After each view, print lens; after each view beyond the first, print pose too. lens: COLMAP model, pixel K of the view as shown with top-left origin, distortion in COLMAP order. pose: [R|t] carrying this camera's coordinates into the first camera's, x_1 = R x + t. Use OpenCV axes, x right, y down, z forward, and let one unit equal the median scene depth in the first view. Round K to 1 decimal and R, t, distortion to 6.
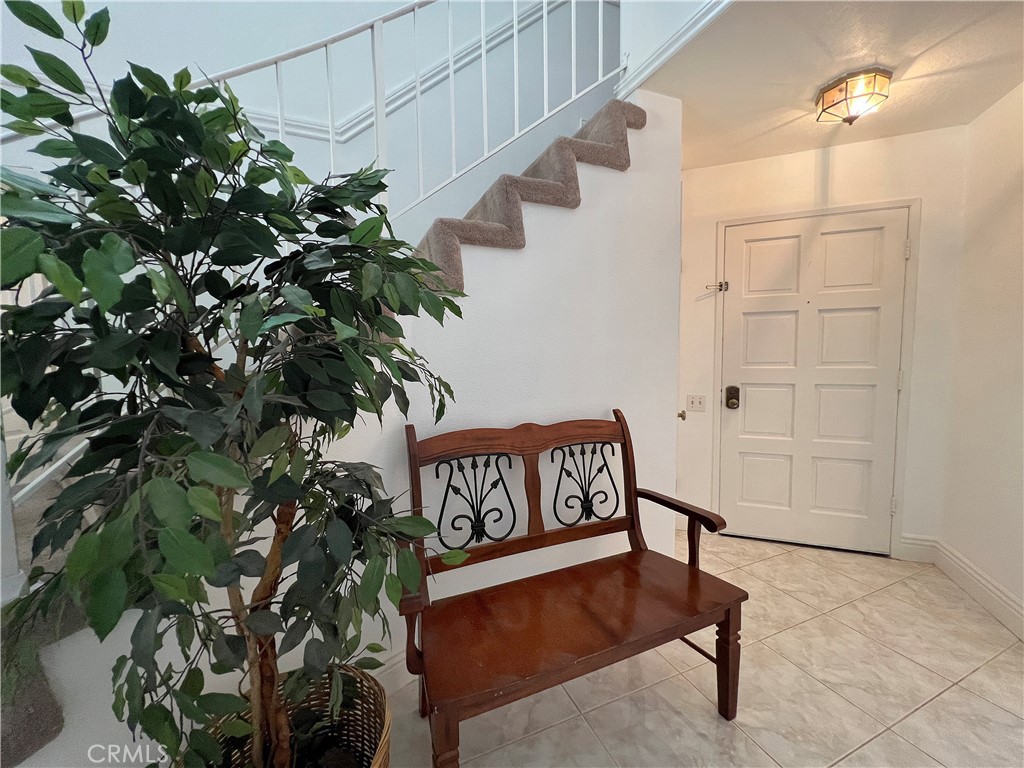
lens RADIAL K [[414.0, 0, 529.1], [0, 414.0, 386.2], [0, 0, 1]] dist [0.000626, 0.000286]
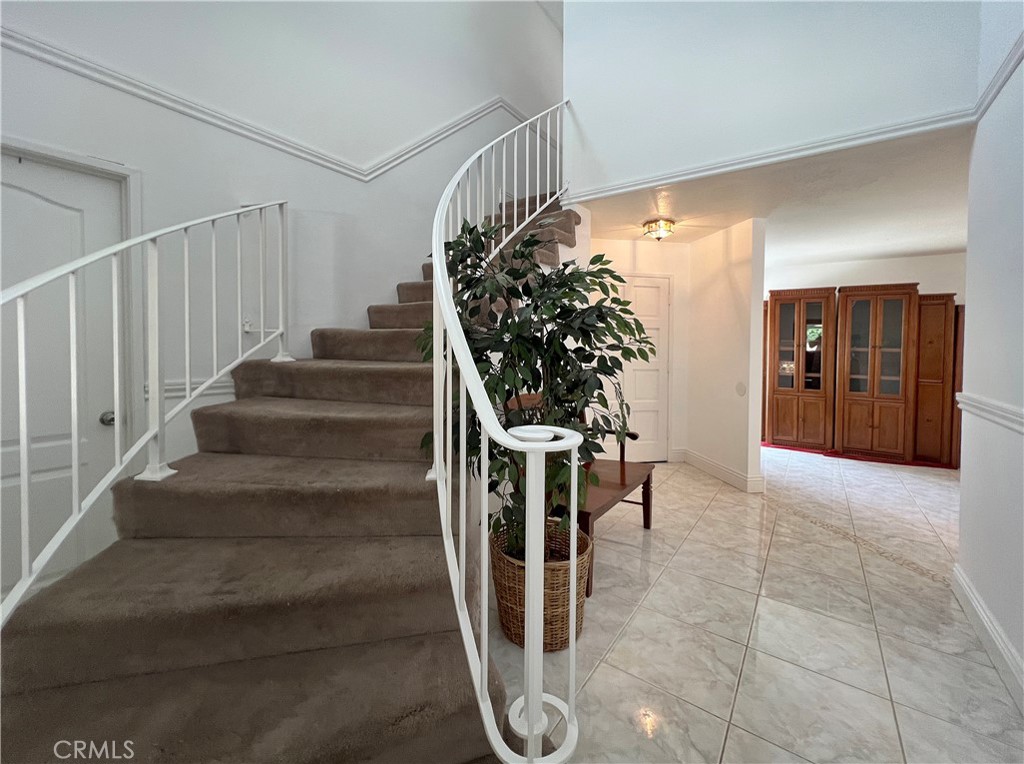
lens RADIAL K [[416.5, 0, 511.0], [0, 416.5, 355.5], [0, 0, 1]] dist [0.000195, 0.000329]
pose [[0.863623, 0.011460, 0.504008, -0.925552], [0.021068, 0.998048, -0.058794, 0.040996], [-0.503698, 0.061394, 0.861695, -0.385797]]
